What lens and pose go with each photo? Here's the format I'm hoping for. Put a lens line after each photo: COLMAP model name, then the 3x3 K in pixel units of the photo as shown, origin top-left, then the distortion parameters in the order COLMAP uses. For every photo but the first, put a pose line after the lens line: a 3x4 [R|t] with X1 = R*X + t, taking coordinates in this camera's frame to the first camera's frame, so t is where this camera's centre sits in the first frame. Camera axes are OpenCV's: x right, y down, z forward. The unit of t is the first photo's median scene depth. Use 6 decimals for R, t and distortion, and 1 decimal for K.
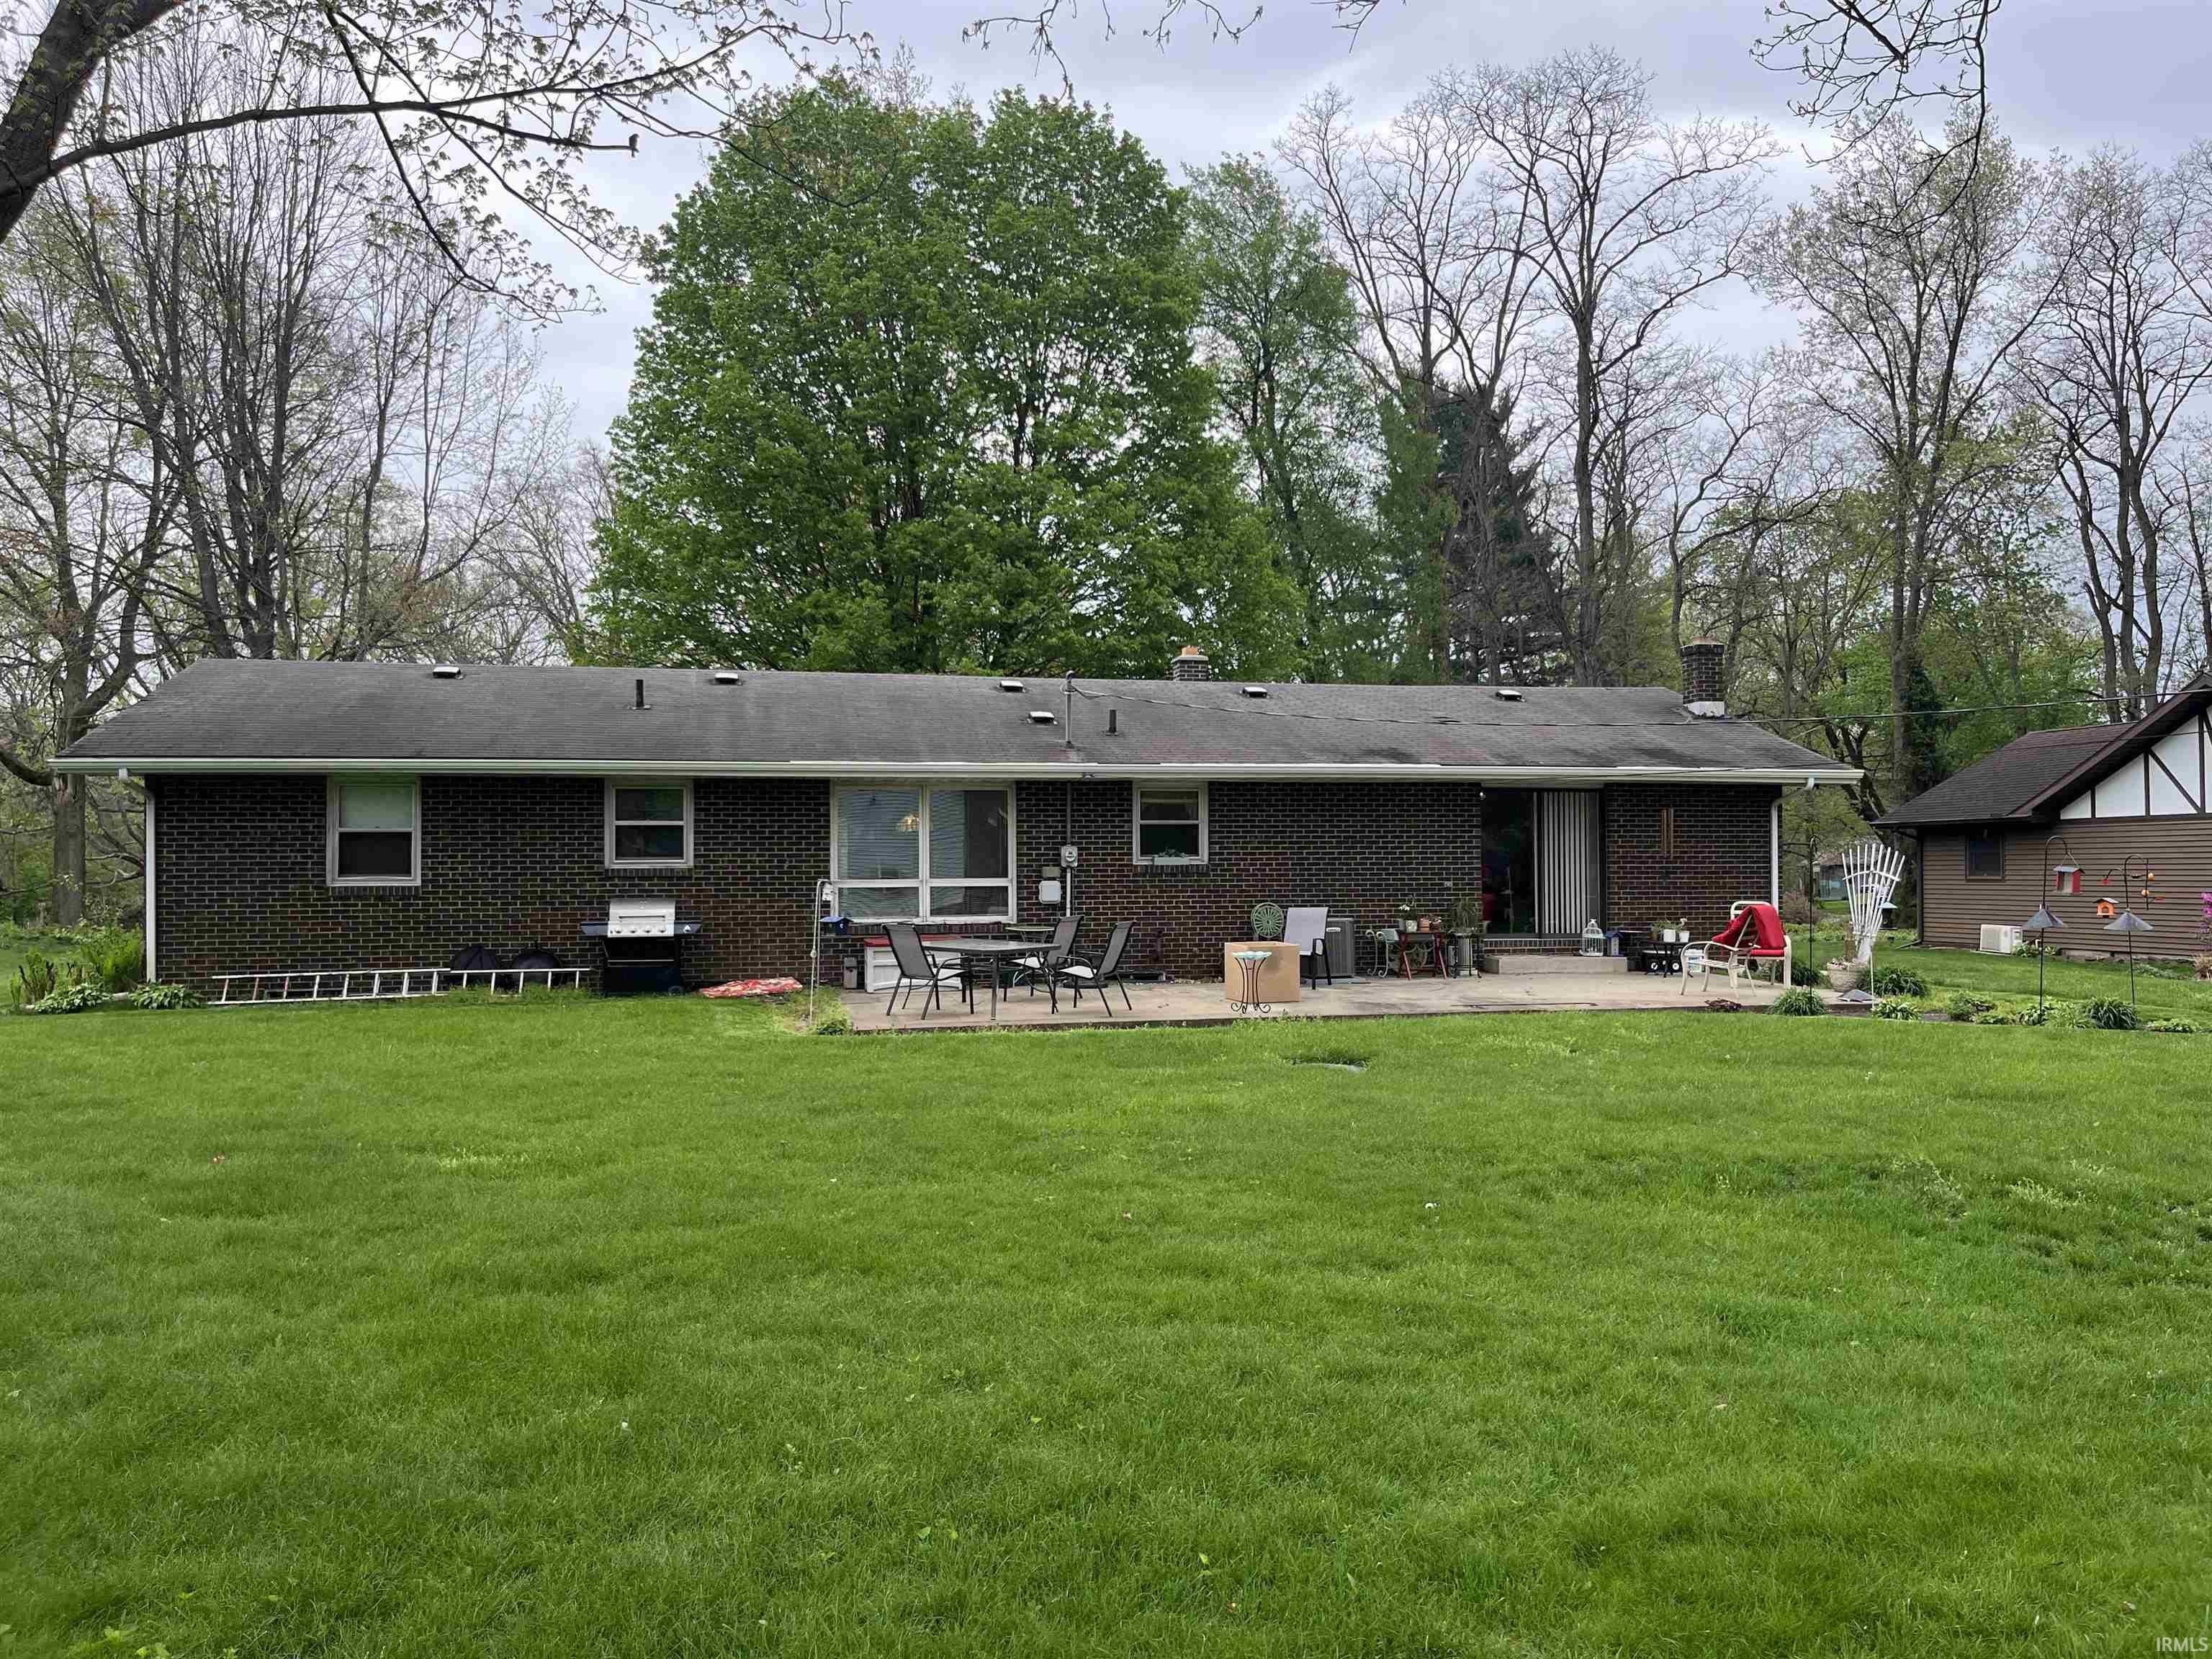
lens RADIAL K [[1645.1, 0, 1098.2], [0, 1645.1, 839.7], [0, 0, 1]] dist [0.038627, -0.047392]
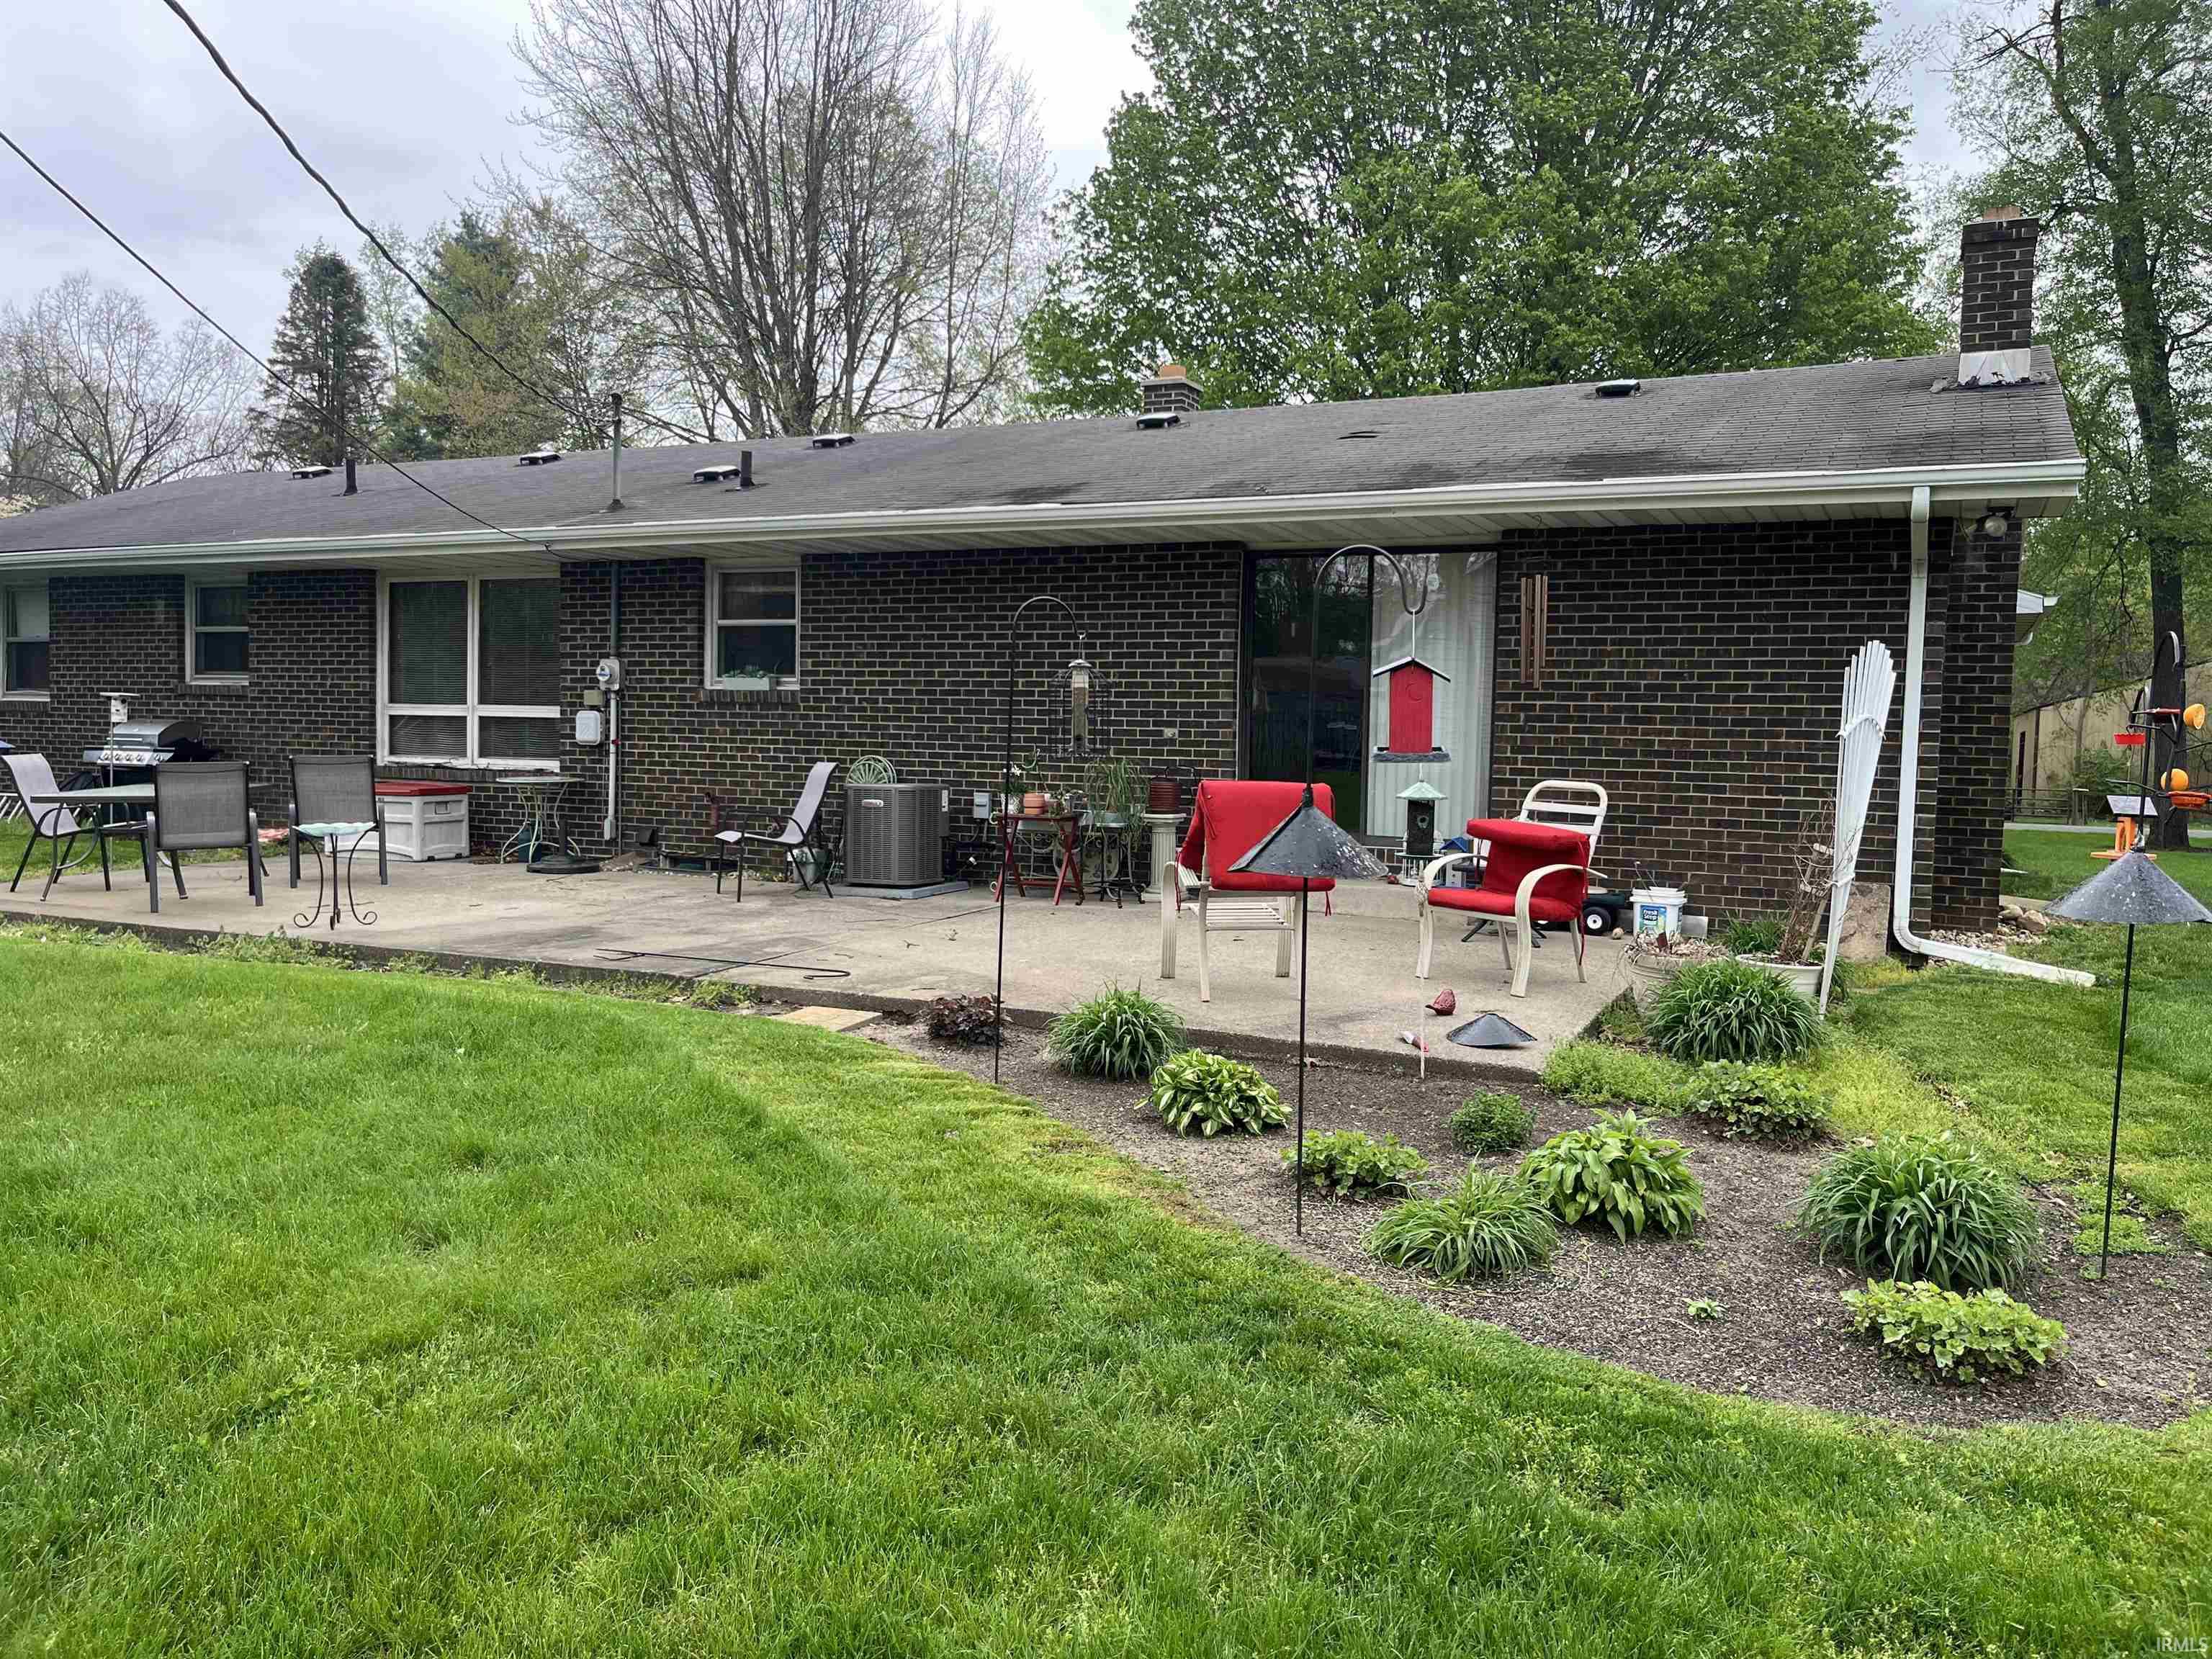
lens RADIAL K [[1645.1, 0, 1098.2], [0, 1645.1, 839.7], [0, 0, 1]] dist [0.038627, -0.047392]
pose [[0.802800, 0.057827, -0.593438, 0.532086], [-0.023215, 0.997563, 0.065801, 0.028006], [0.595796, -0.039048, 0.802186, 0.572208]]
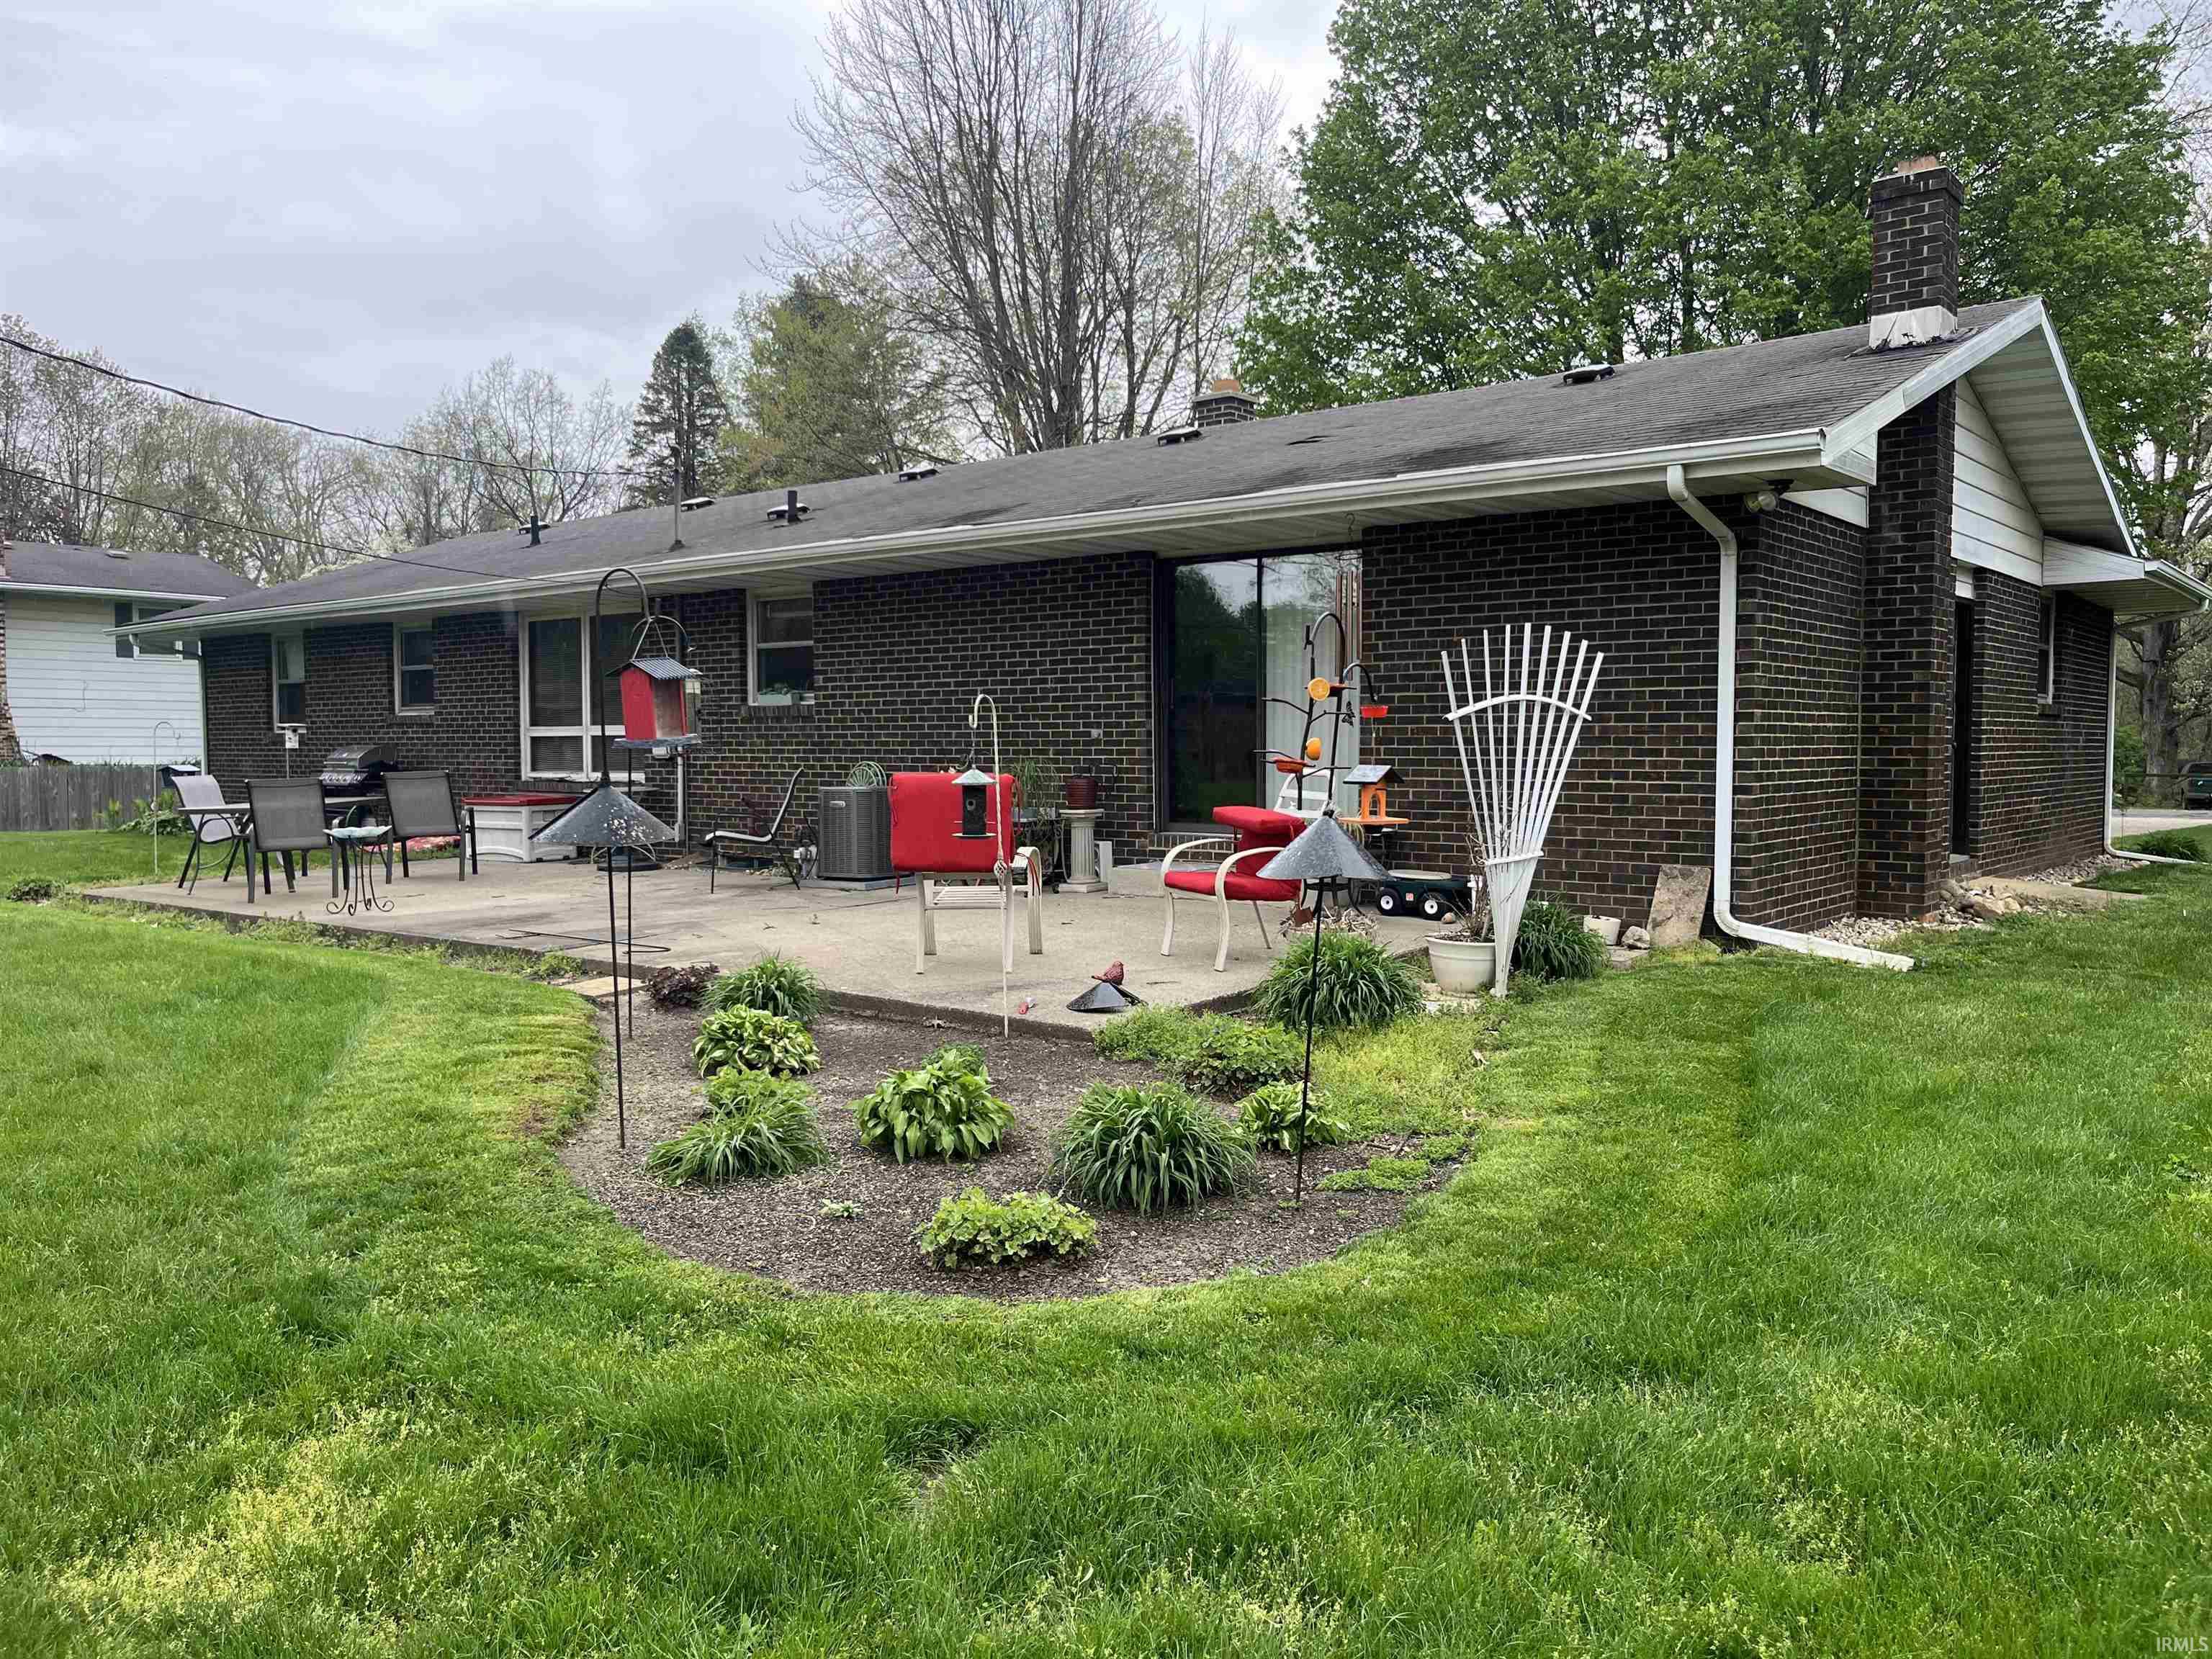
lens RADIAL K [[1645.1, 0, 1098.2], [0, 1645.1, 839.7], [0, 0, 1]] dist [0.038627, -0.047392]
pose [[0.642788, 0.045588, -0.764687, 0.674302], [0.002901, 0.998076, 0.061941, 0.029509], [0.766039, -0.042033, 0.641419, 0.653431]]
